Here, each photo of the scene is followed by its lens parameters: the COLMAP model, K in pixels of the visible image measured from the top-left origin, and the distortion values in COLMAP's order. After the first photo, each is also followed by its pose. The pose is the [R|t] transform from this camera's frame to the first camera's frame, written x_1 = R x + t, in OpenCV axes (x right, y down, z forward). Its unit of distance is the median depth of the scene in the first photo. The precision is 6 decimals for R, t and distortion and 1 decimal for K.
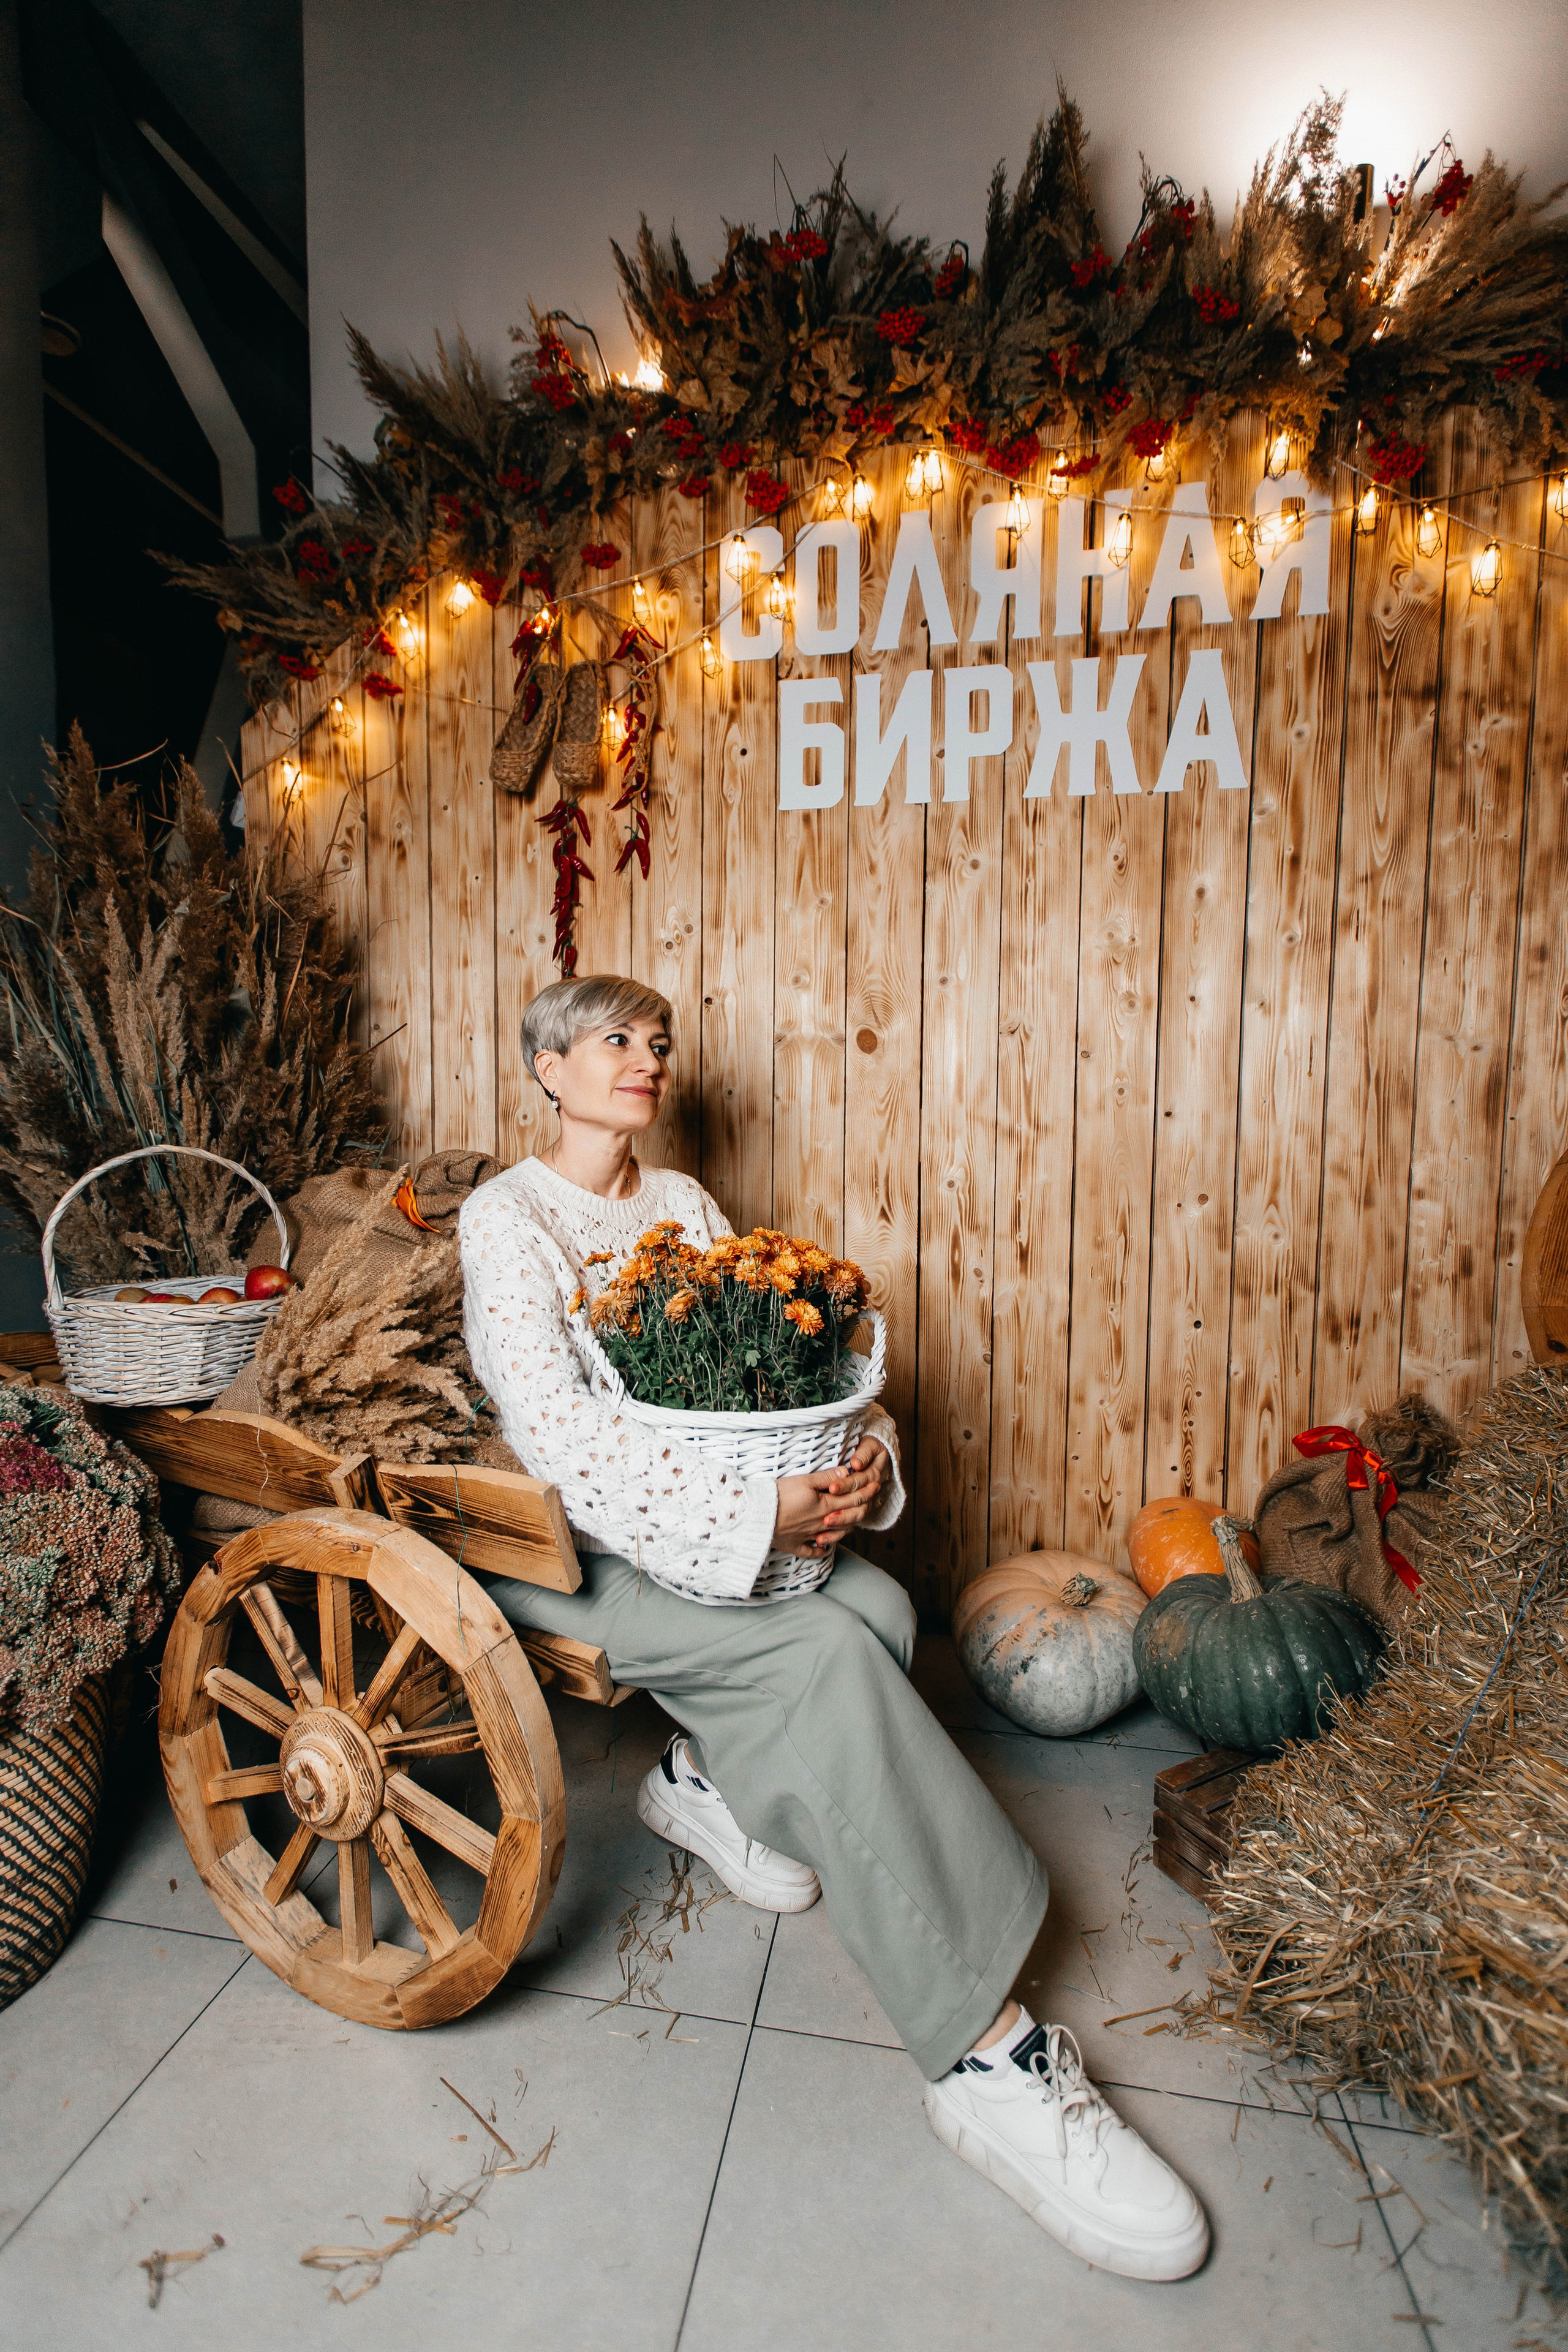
lens RADIAL K [[1041.2, 0, 779.7], [0, 1041.2, 1180.2], [0, 0, 1]] dist [0.010002, -0.006040]
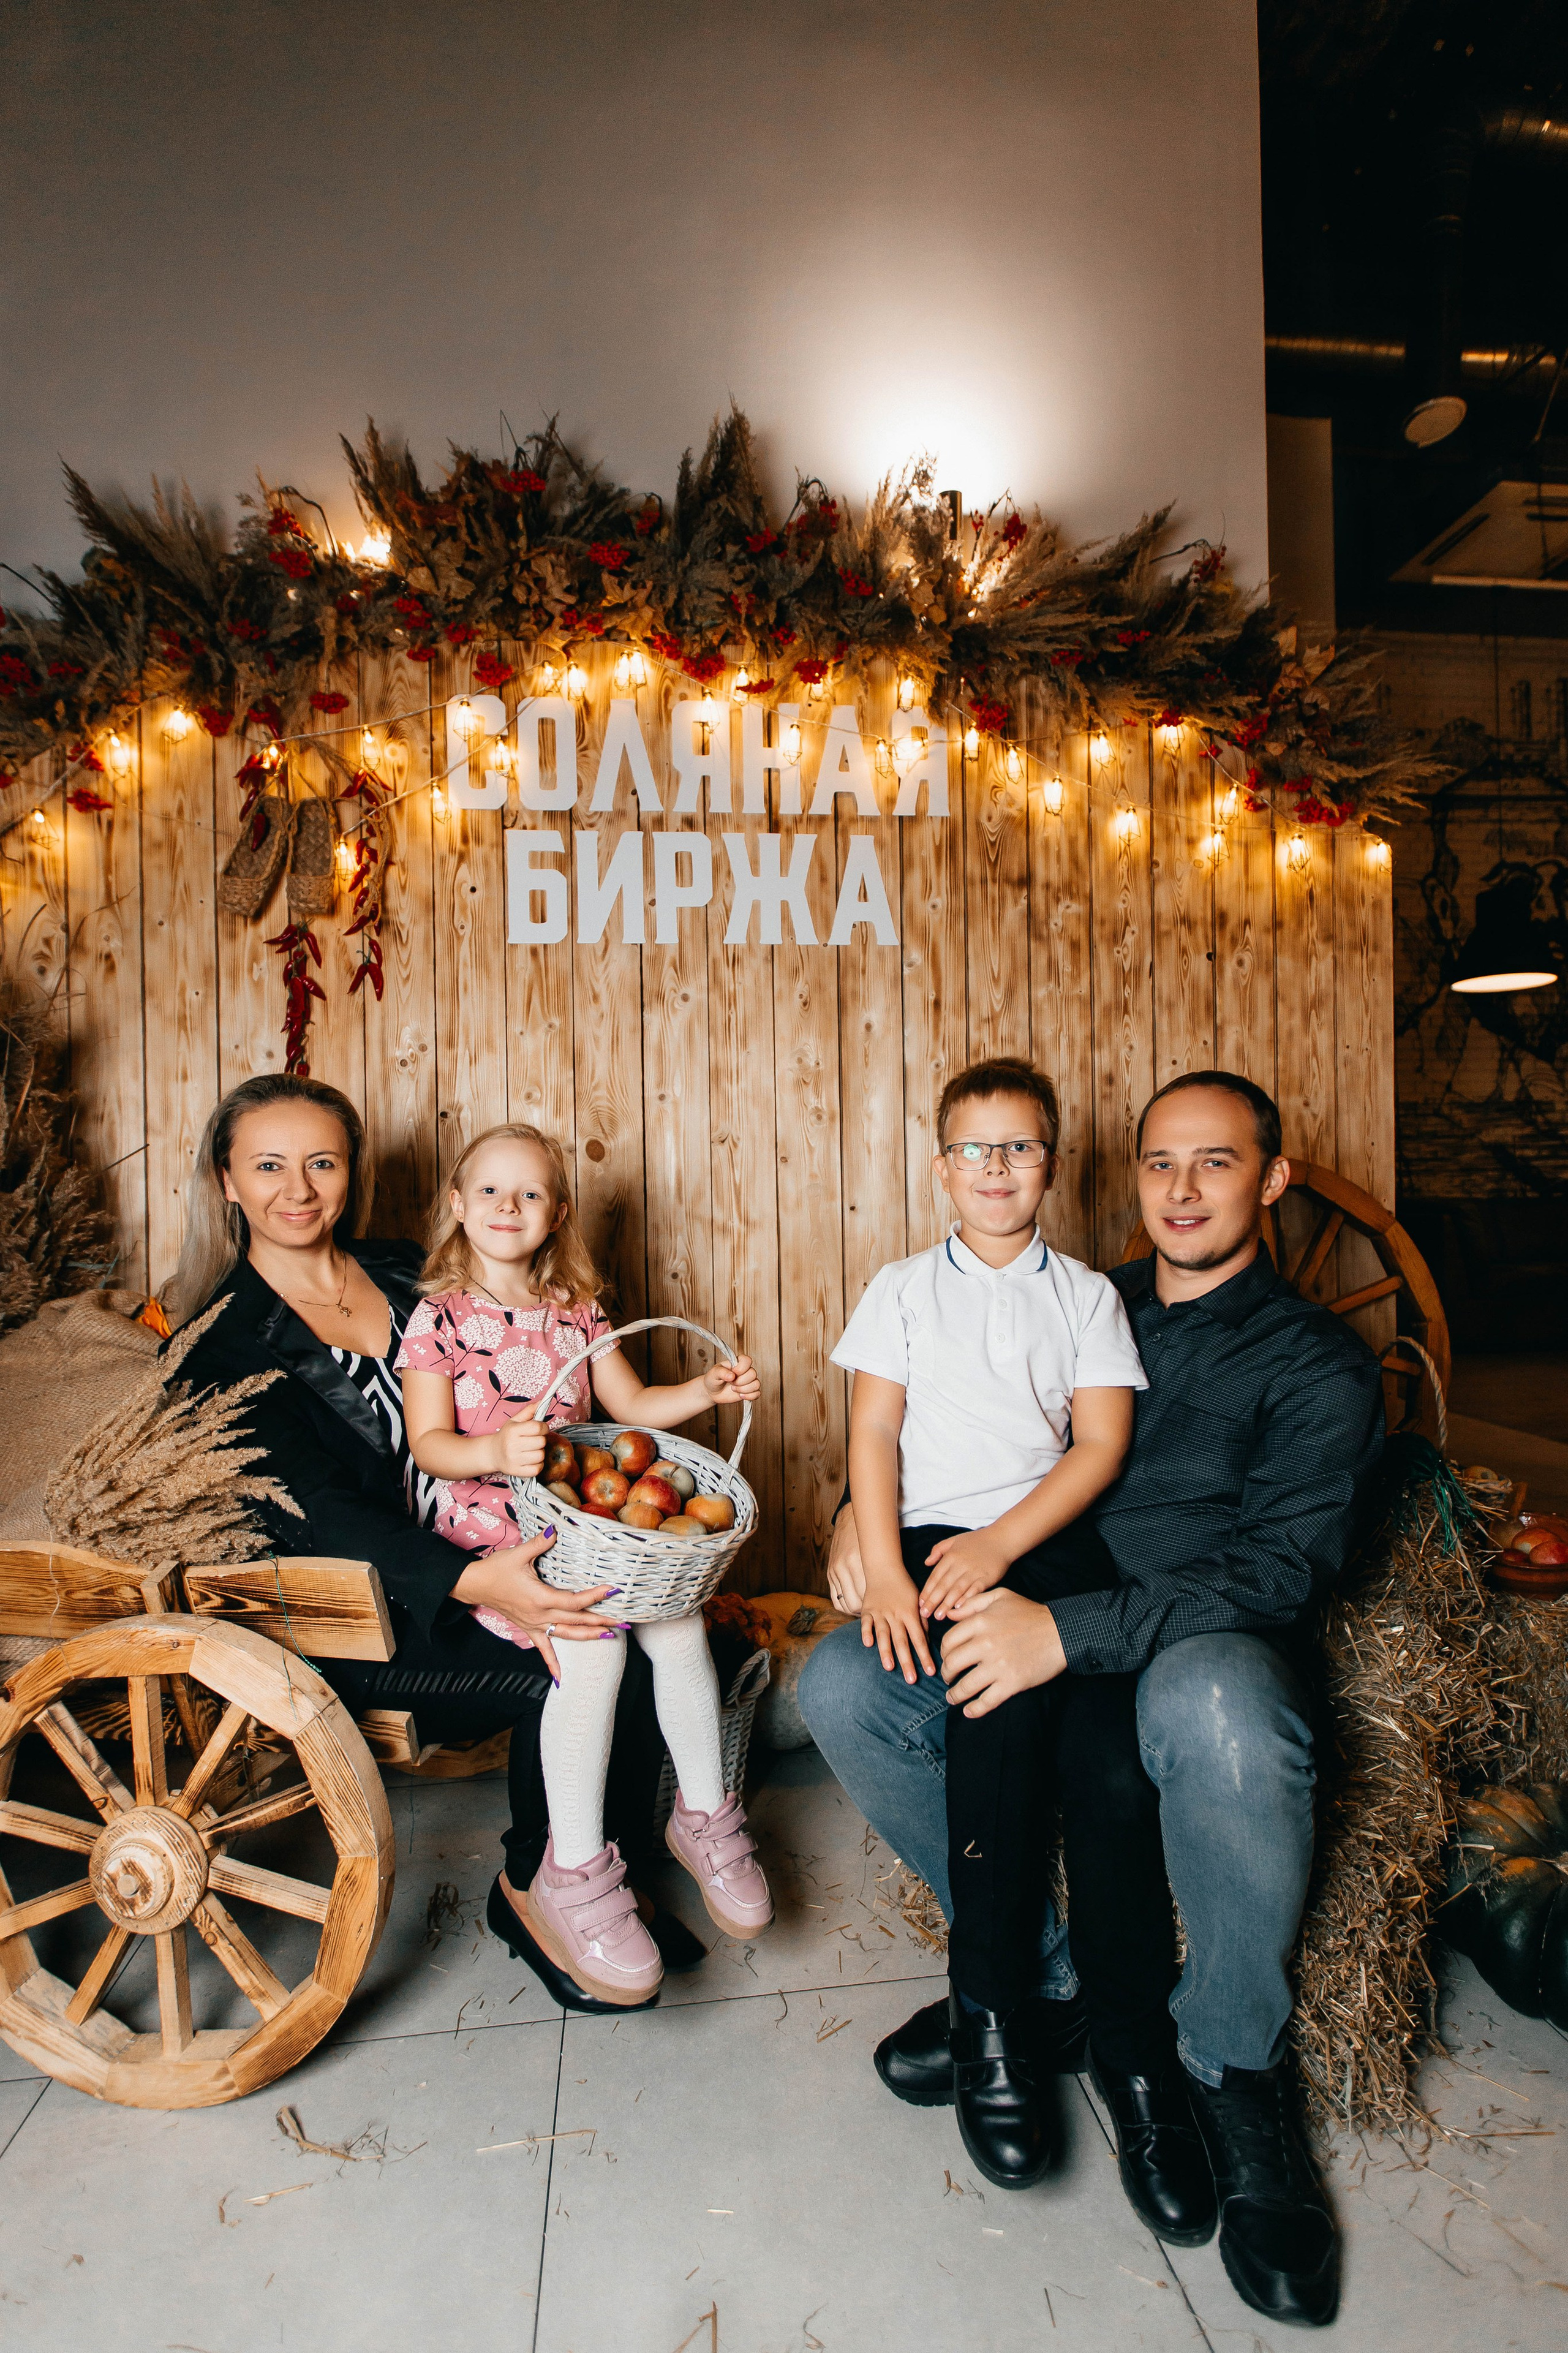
lens RADIAL K [[1109.4, 0, 782.0], [0, 1109.4, 1180.2], [0, 0, 1]] dist [0.004625, -0.001083]
pose [[0.953801, -0.024391, 0.299448, -0.085889], [0.046325, 0.996719, -0.066370, -0.014341], [-0.296847, 0.077176, 0.951801, -0.192732]]
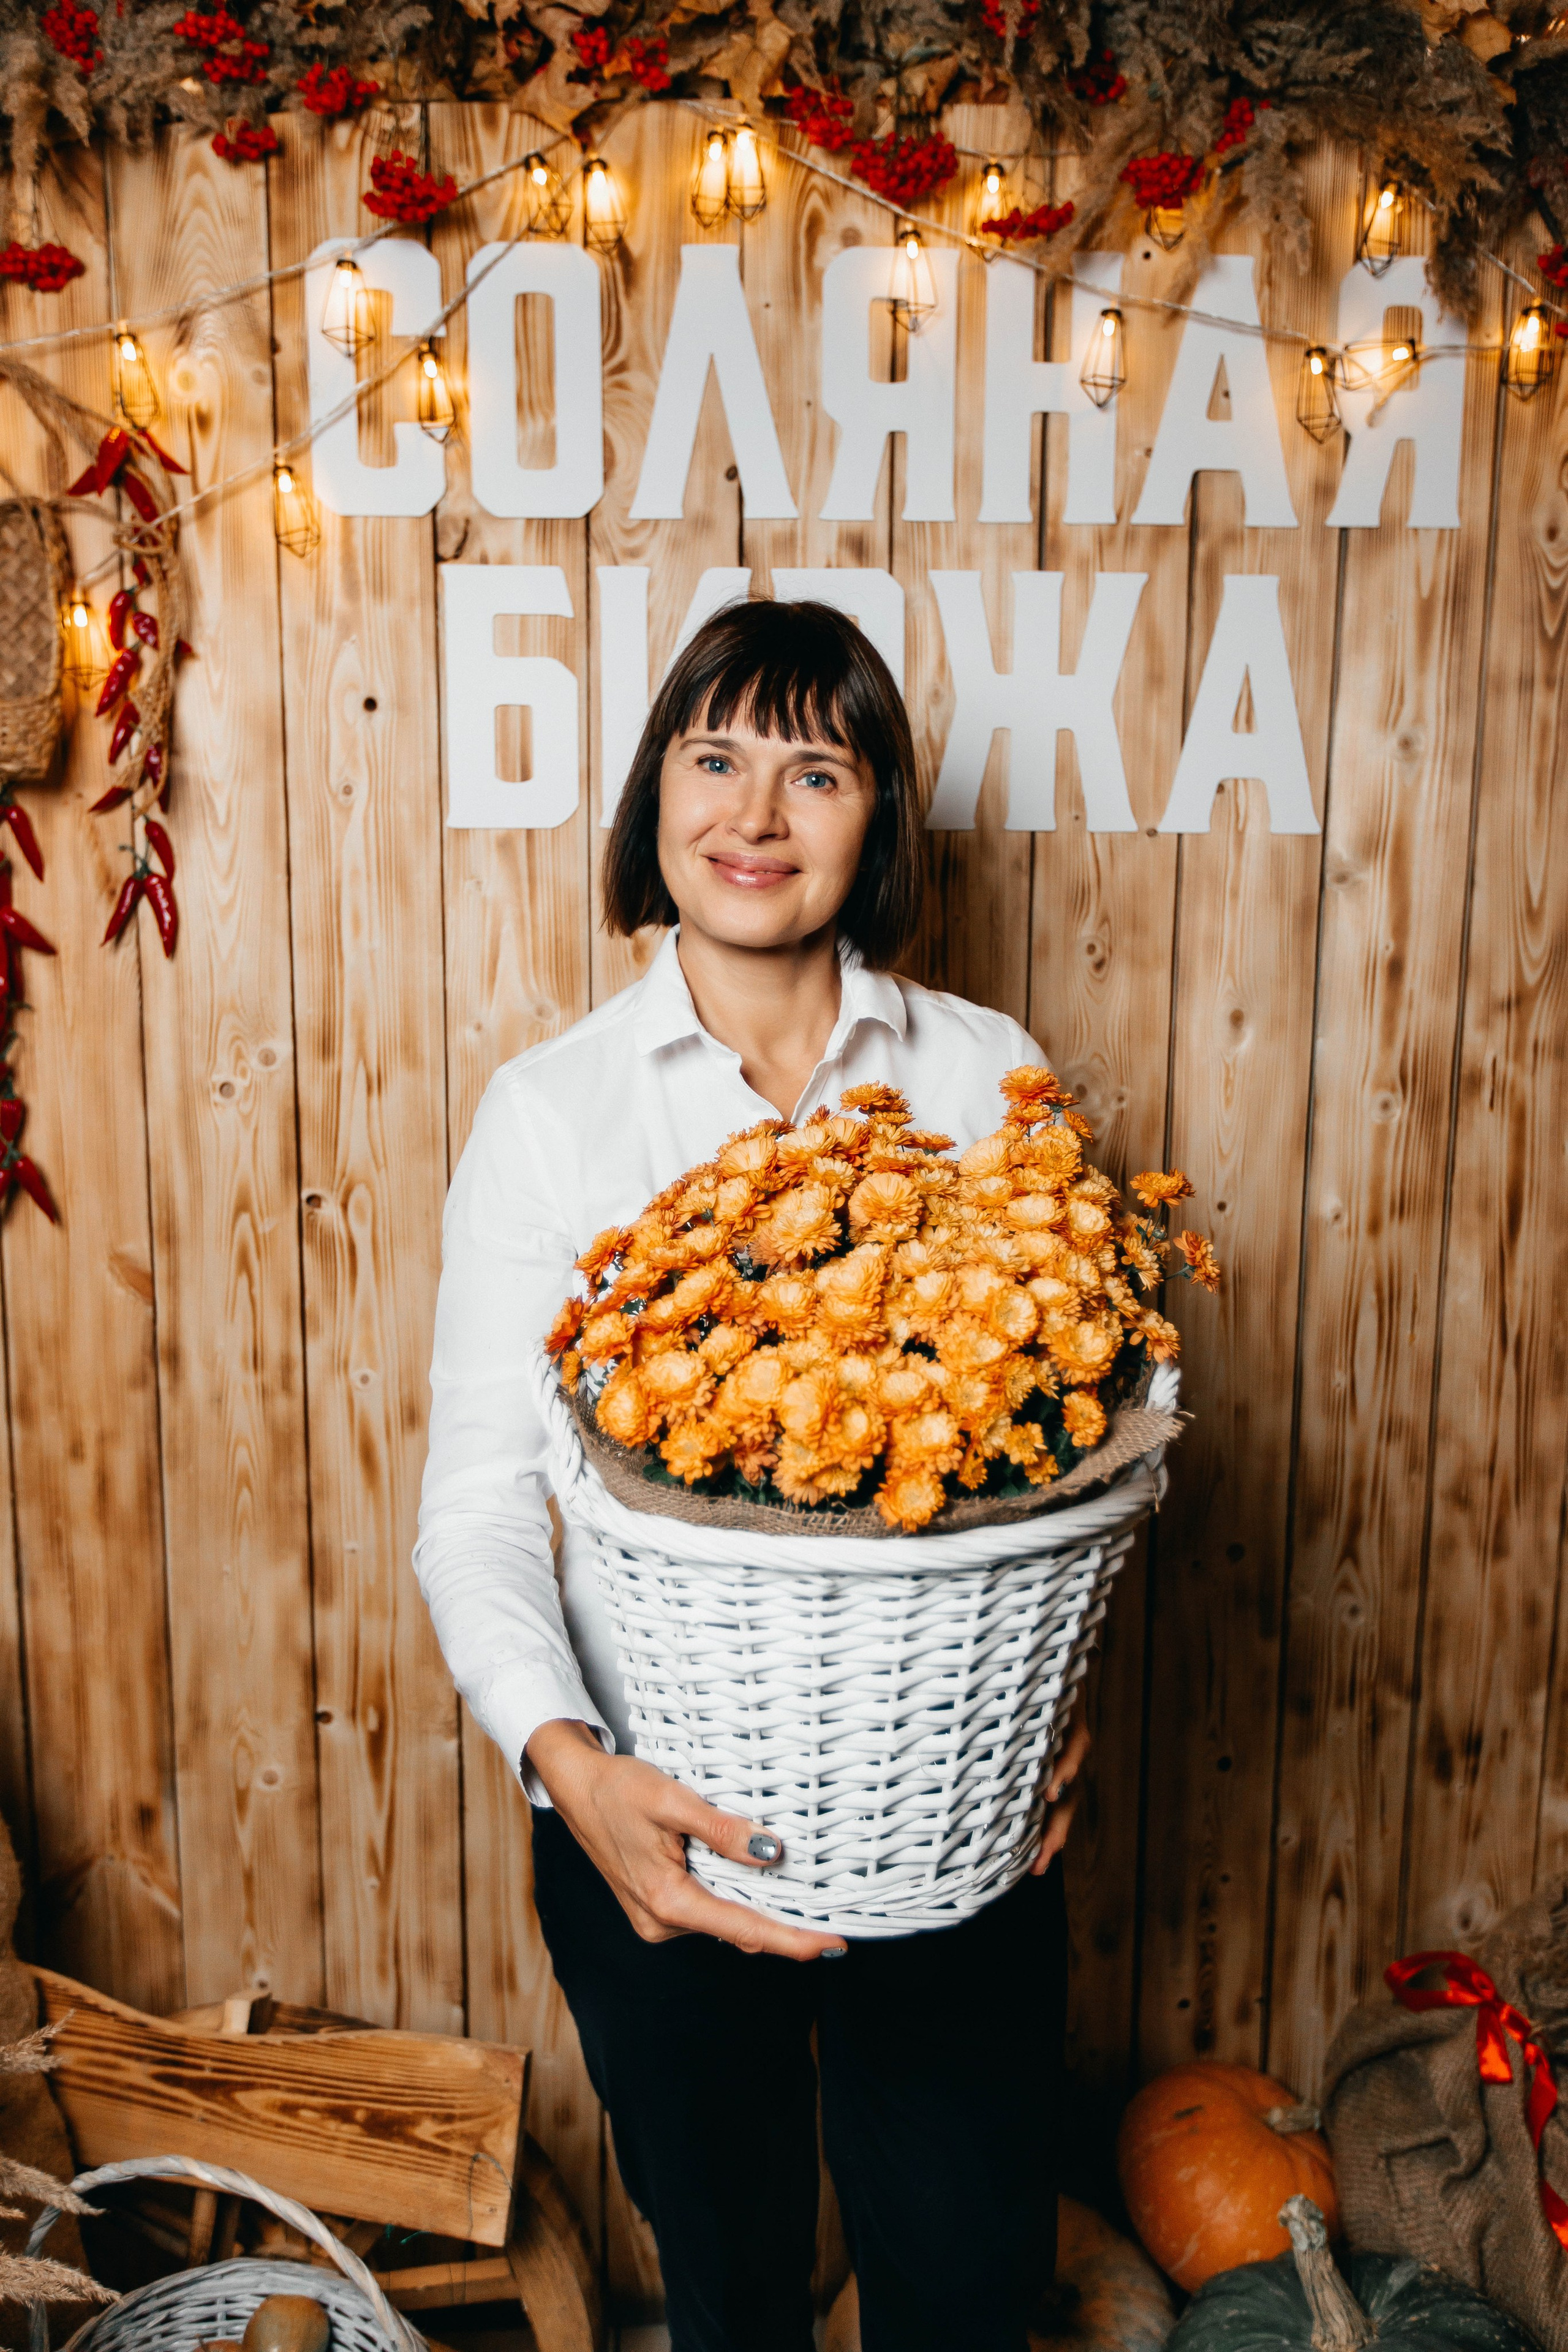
lens RADIAL K [[1854.1, 0, 783.5], [0, 1854.1, 1186.7], [0, 0, 1]] dist [0.010823, -0.020916]
pose [[0.972861, -0.037509, 0.228332, -0.055998], [0.017210, 0.995770, 0.090254, -0.274045], [-0.230751, -0.083875, 0.969391, 0.095475]]
